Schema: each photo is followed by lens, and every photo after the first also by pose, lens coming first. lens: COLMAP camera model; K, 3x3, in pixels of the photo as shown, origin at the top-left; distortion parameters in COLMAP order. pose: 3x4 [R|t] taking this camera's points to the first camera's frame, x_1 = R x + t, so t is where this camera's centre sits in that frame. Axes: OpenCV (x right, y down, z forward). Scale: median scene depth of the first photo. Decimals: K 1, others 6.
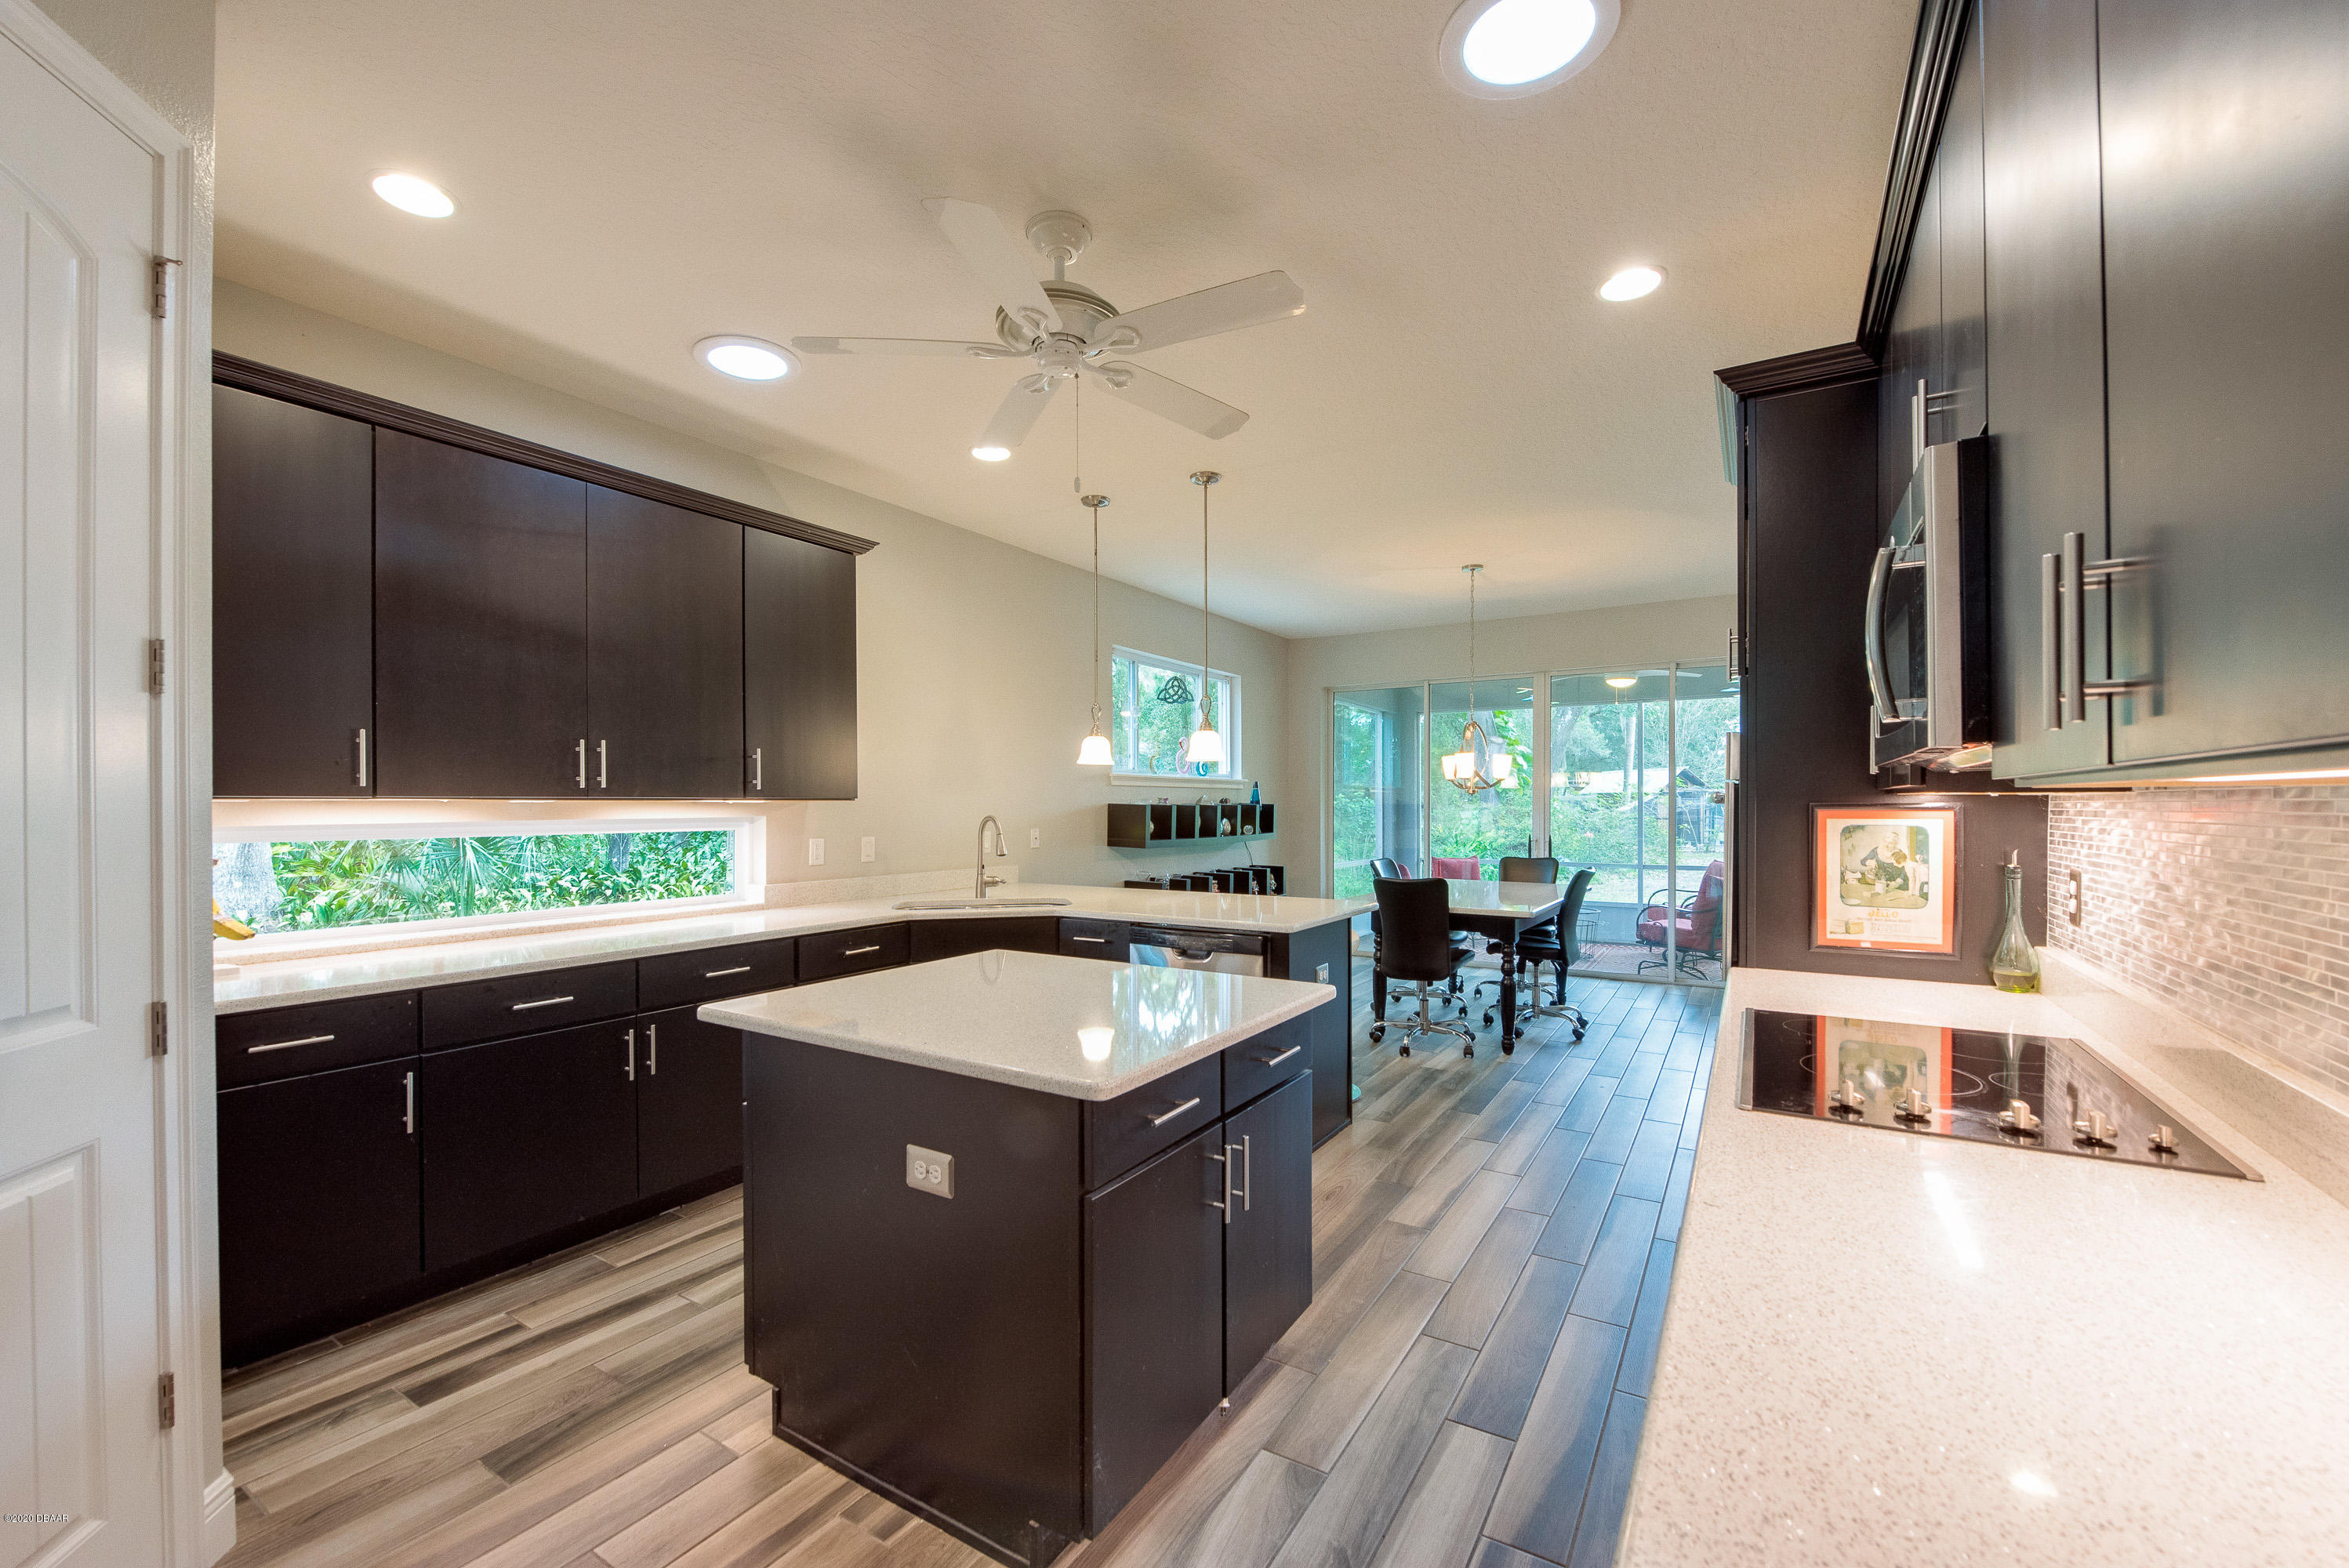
lens RADIAL K [[954.3, 0, 1158.3], [0, 954.3, 787.8], [0, 0, 1]] dist [-0.013288, -0.000116]
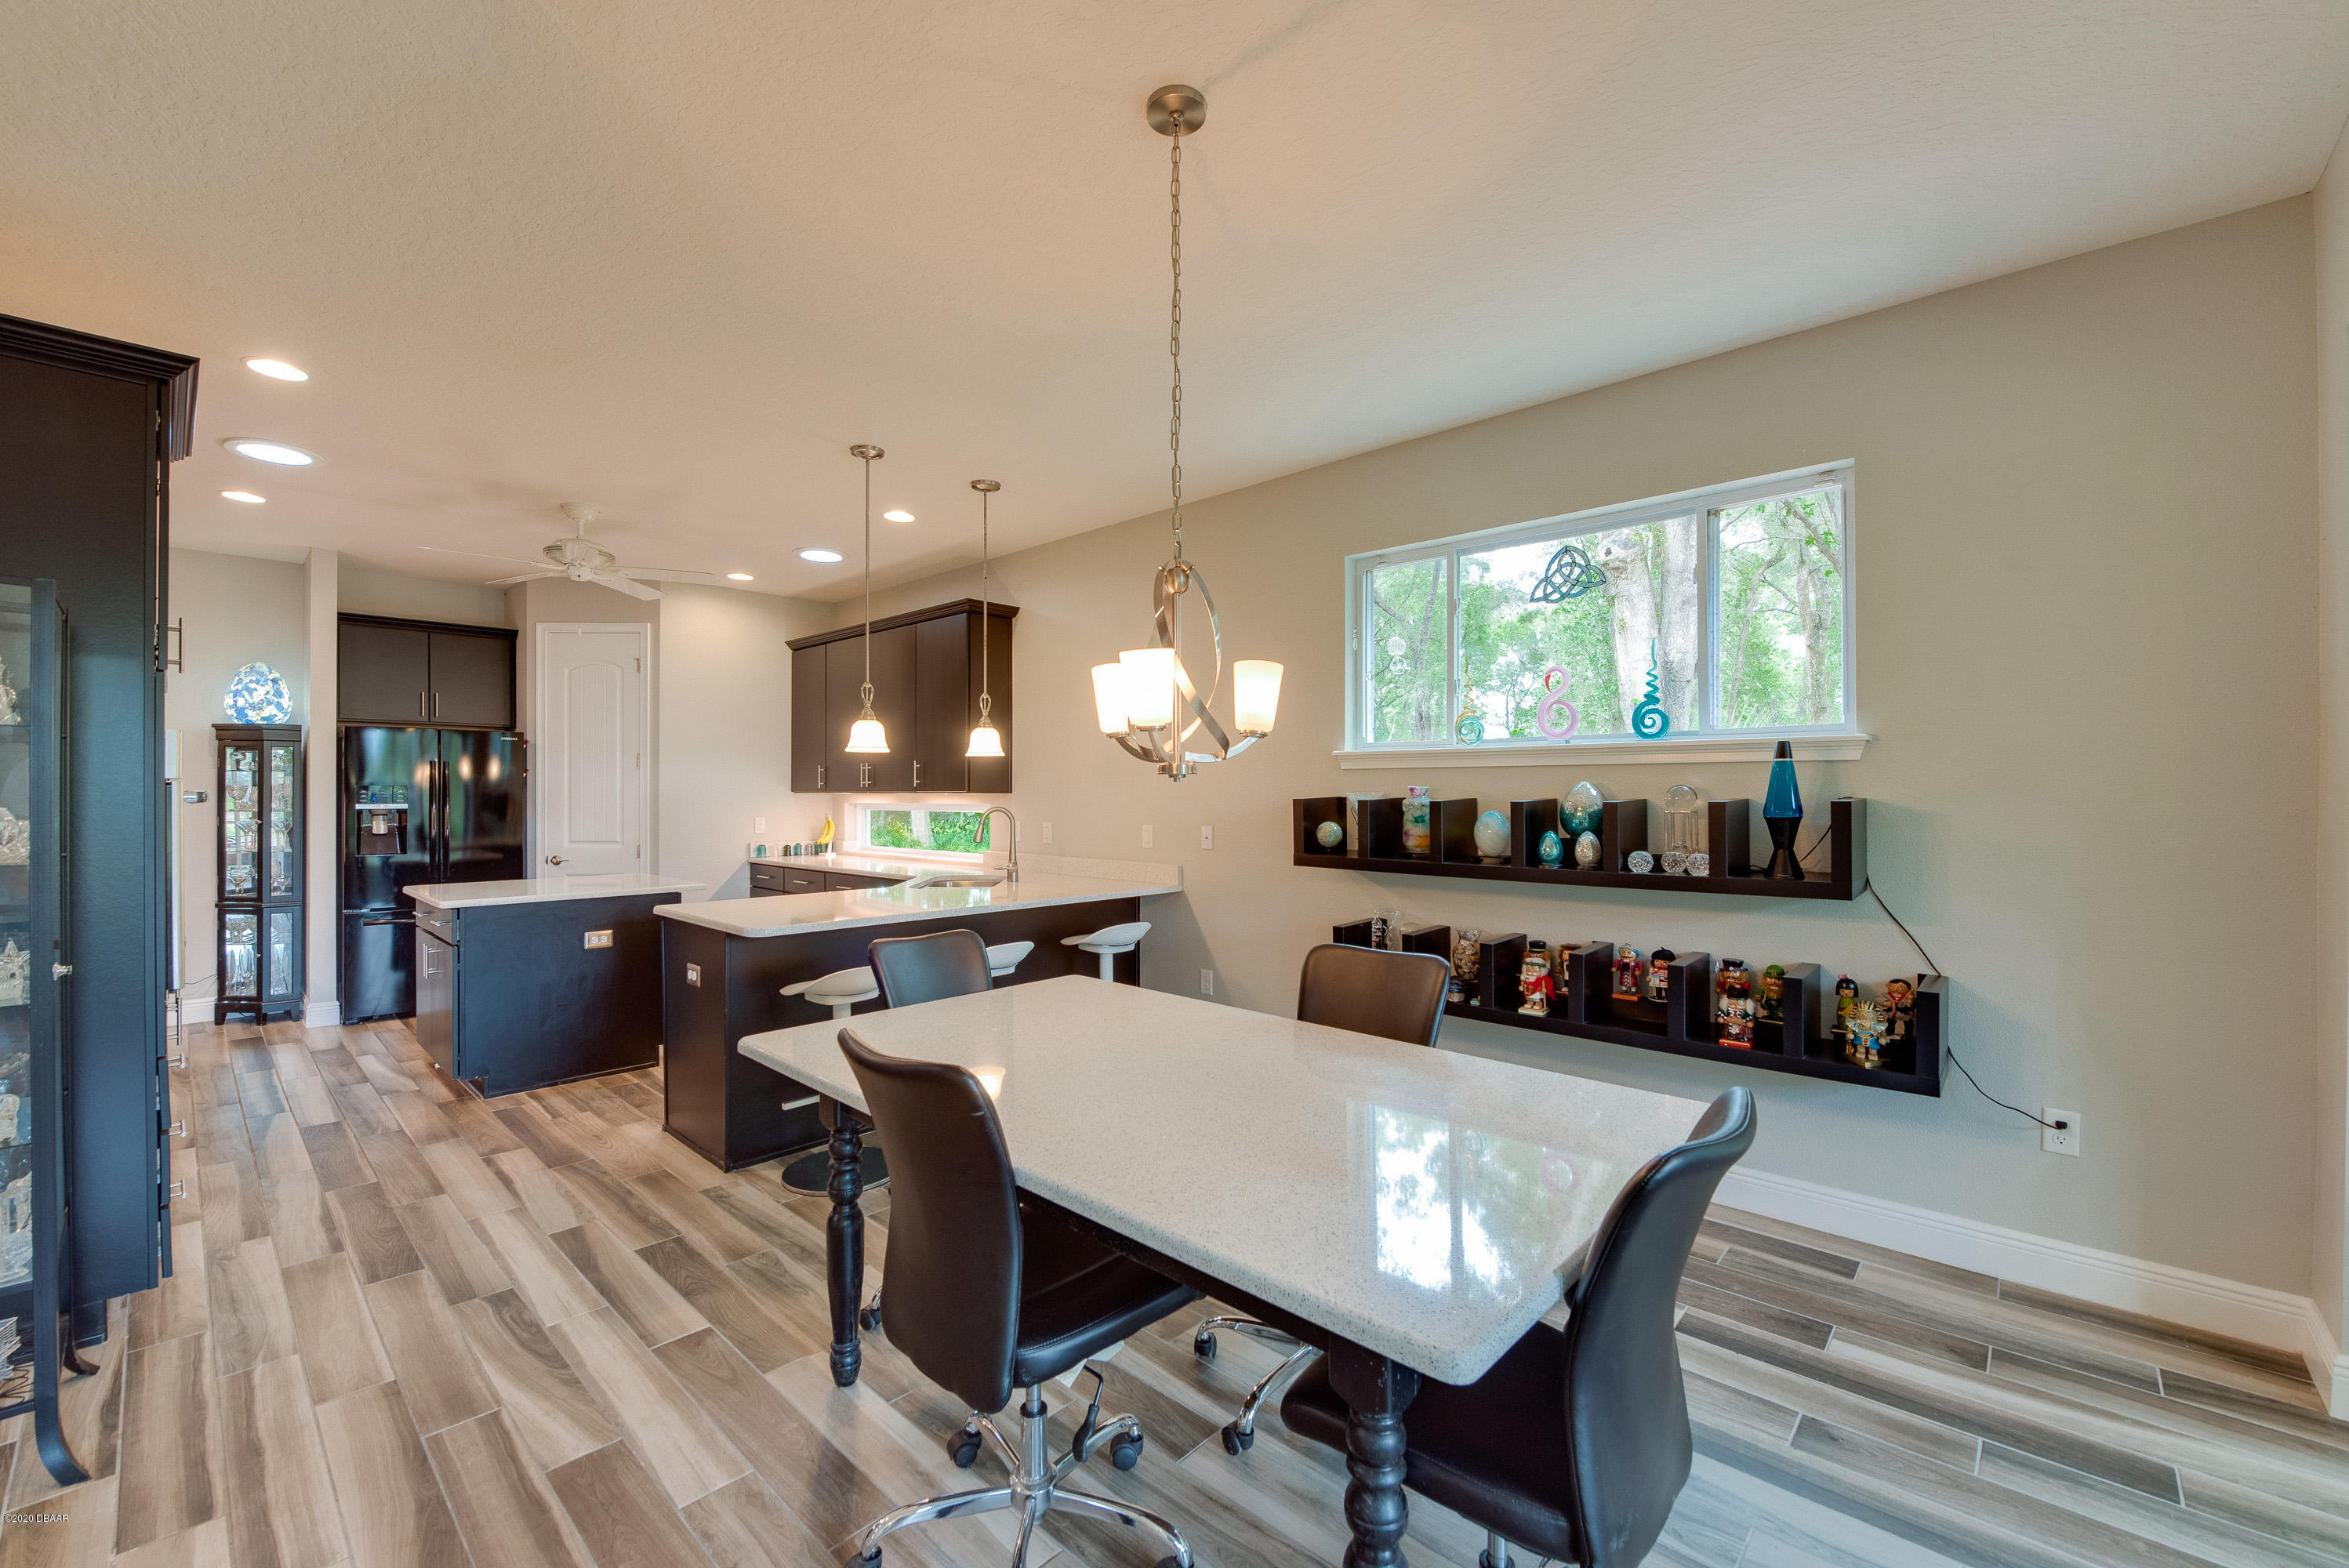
lens RADIAL K [[954.3, 0, 1174.4], [0, 954.3, 795.7], [0, 0, 1]] dist [-0.013288, -0.000116]
pose [[-0.184518, 0.007691, -0.982799, 0.948544], [0.015585, 0.999867, 0.004898, 0.015283], [0.982706, -0.014413, -0.184613, 1.532362]]
